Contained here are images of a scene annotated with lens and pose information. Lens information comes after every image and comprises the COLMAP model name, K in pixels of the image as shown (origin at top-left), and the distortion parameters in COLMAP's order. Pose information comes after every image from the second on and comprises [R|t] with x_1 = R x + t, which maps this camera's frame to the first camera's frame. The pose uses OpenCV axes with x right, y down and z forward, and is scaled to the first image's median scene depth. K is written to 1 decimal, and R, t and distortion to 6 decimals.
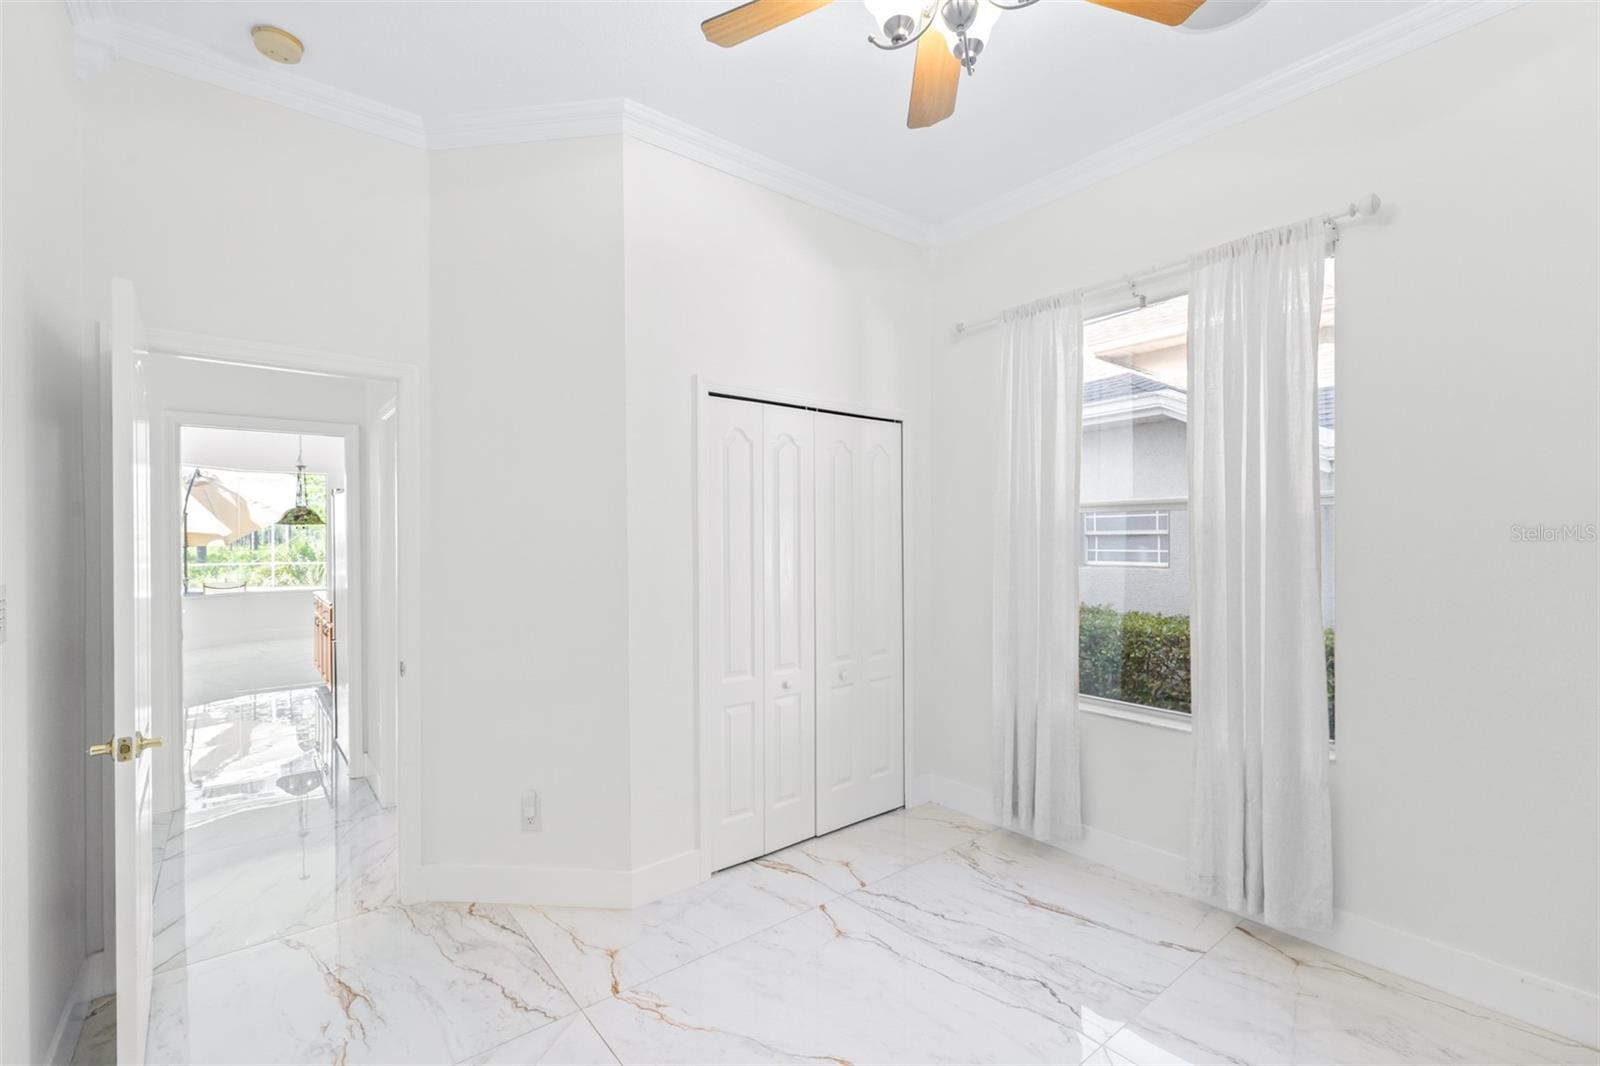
lens RADIAL K [[680.2, 0, 794.0], [0, 680.2, 542.8], [0, 0, 1]] dist [0.002726, 0.000380]
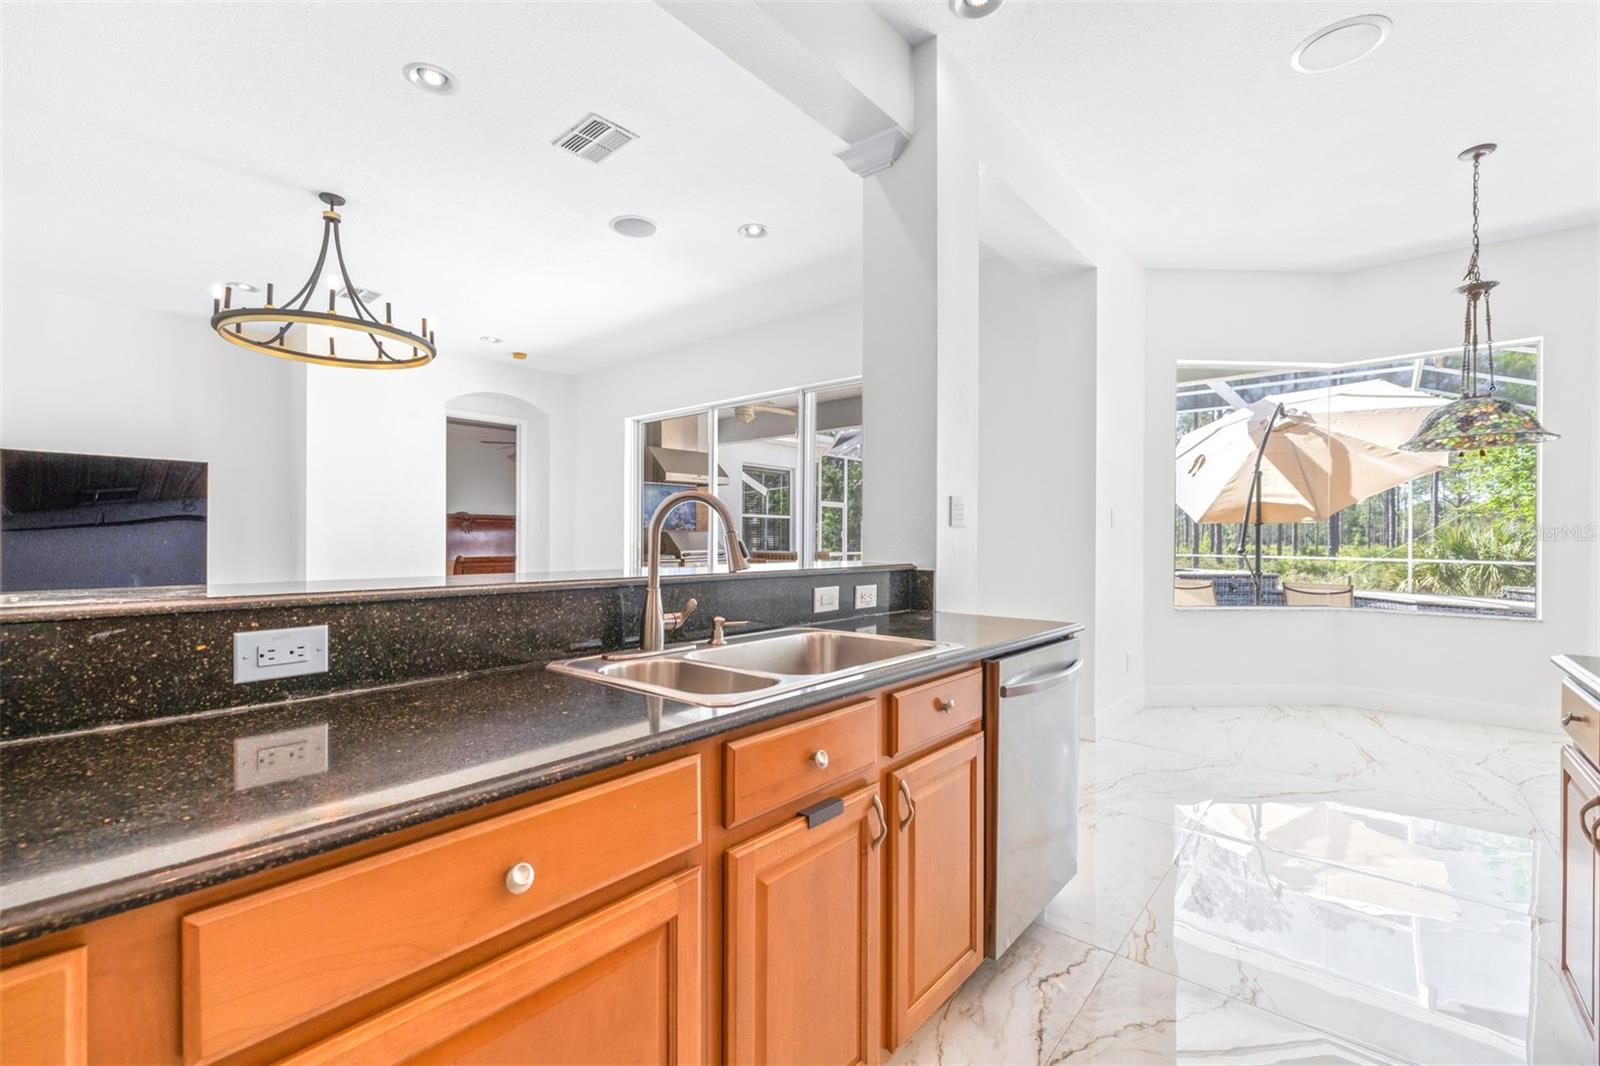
lens RADIAL K [[680.2, 0, 793.5], [0, 680.2, 537.2], [0, 0, 1]] dist [0.002726, 0.000380]
pose [[0.178778, -0.002174, -0.983887, -0.283121], [-0.004858, 0.999983, -0.003092, 0.017476], [0.983877, 0.005332, 0.178765, 0.378200]]
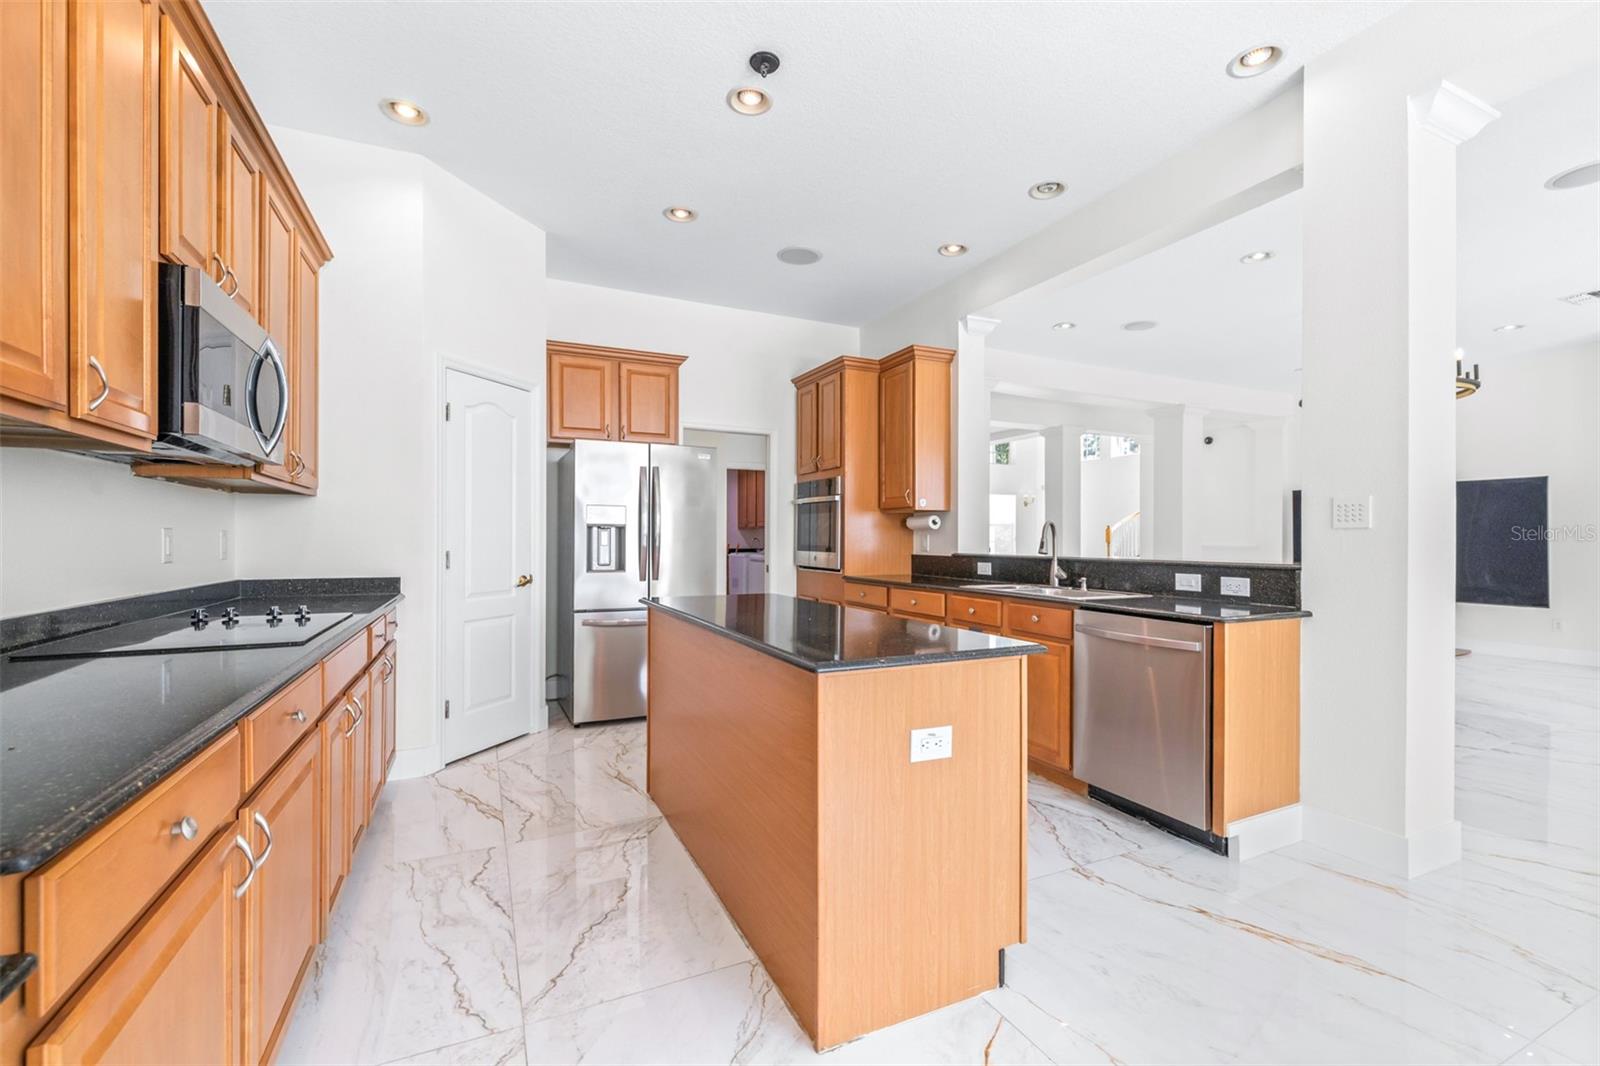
lens RADIAL K [[680.2, 0, 795.2], [0, 680.2, 533.4], [0, 0, 1]] dist [0.002726, 0.000380]
pose [[-0.973023, -0.003006, 0.230689, -0.365318], [-0.004253, 0.999979, -0.004909, 0.016427], [-0.230669, -0.005758, -0.973015, 0.684664]]
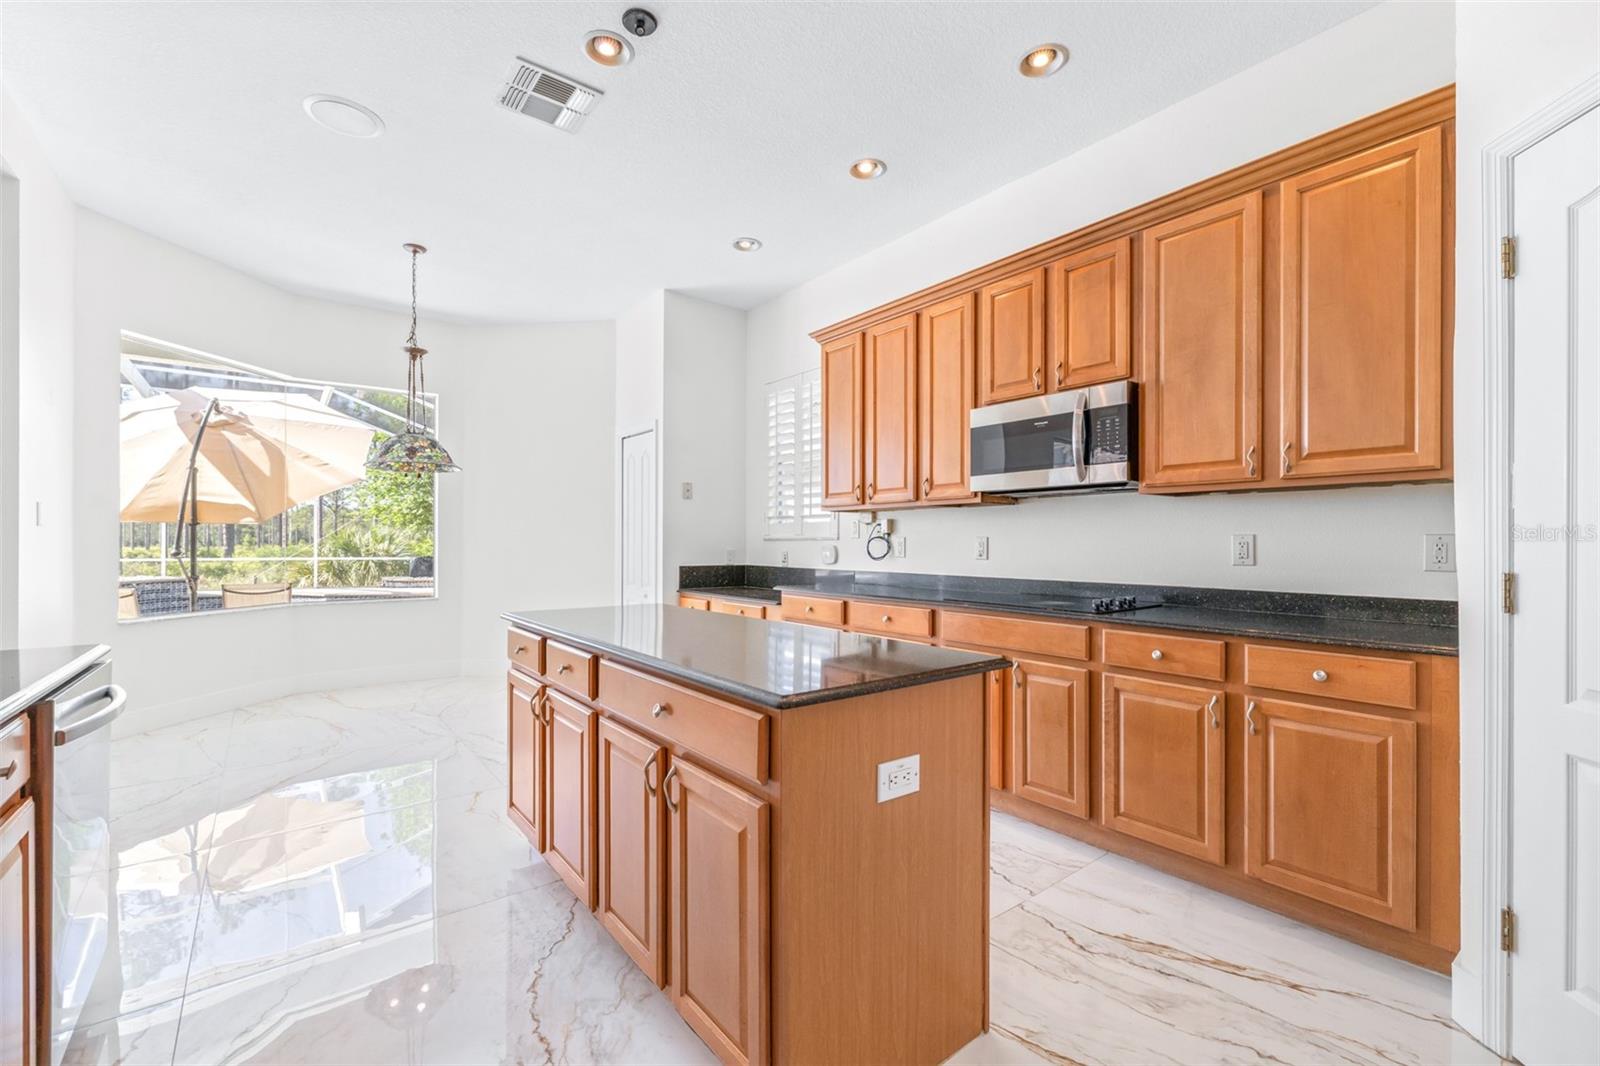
lens RADIAL K [[680.2, 0, 799.0], [0, 680.2, 541.5], [0, 0, 1]] dist [0.002726, 0.000380]
pose [[0.999843, 0.000061, -0.017692, -0.291758], [-0.000087, 0.999999, -0.001510, 0.017236], [0.017692, 0.001511, 0.999842, 0.341727]]
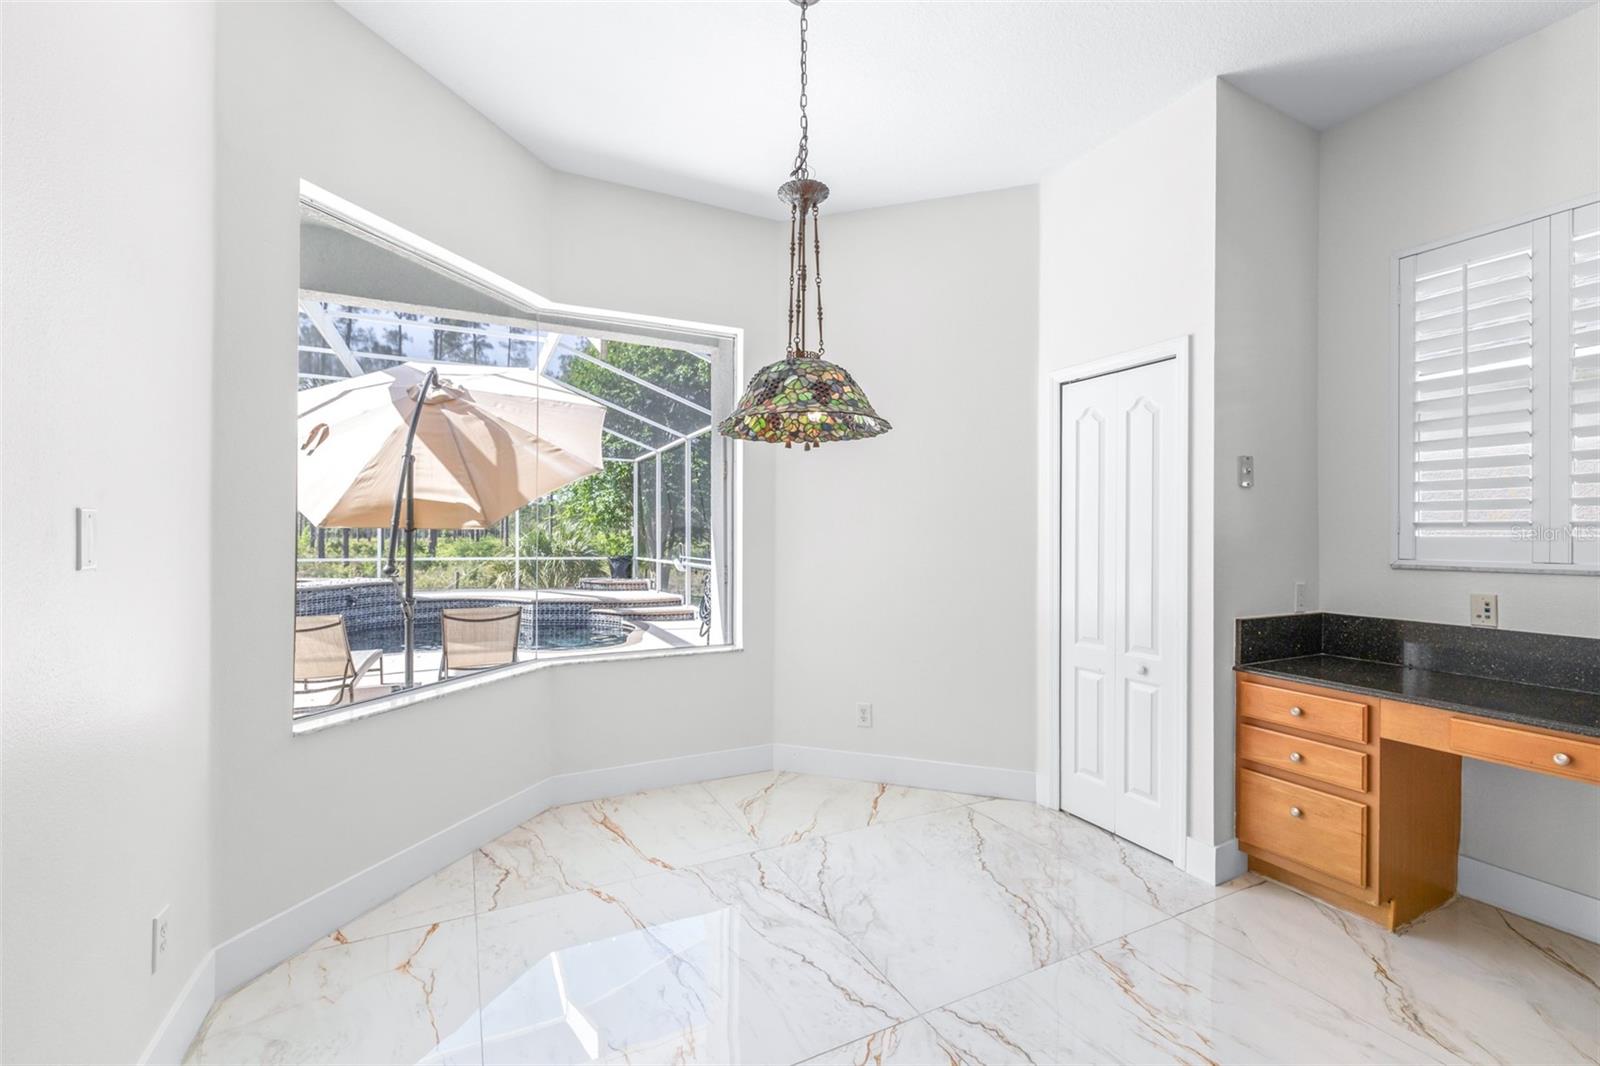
lens RADIAL K [[680.2, 0, 800.5], [0, 680.2, 534.2], [0, 0, 1]] dist [0.002726, 0.000380]
pose [[0.976848, 0.002211, -0.213922, -0.448491], [-0.002775, 0.999993, -0.002333, 0.006626], [0.213916, 0.002873, 0.976848, 0.507517]]
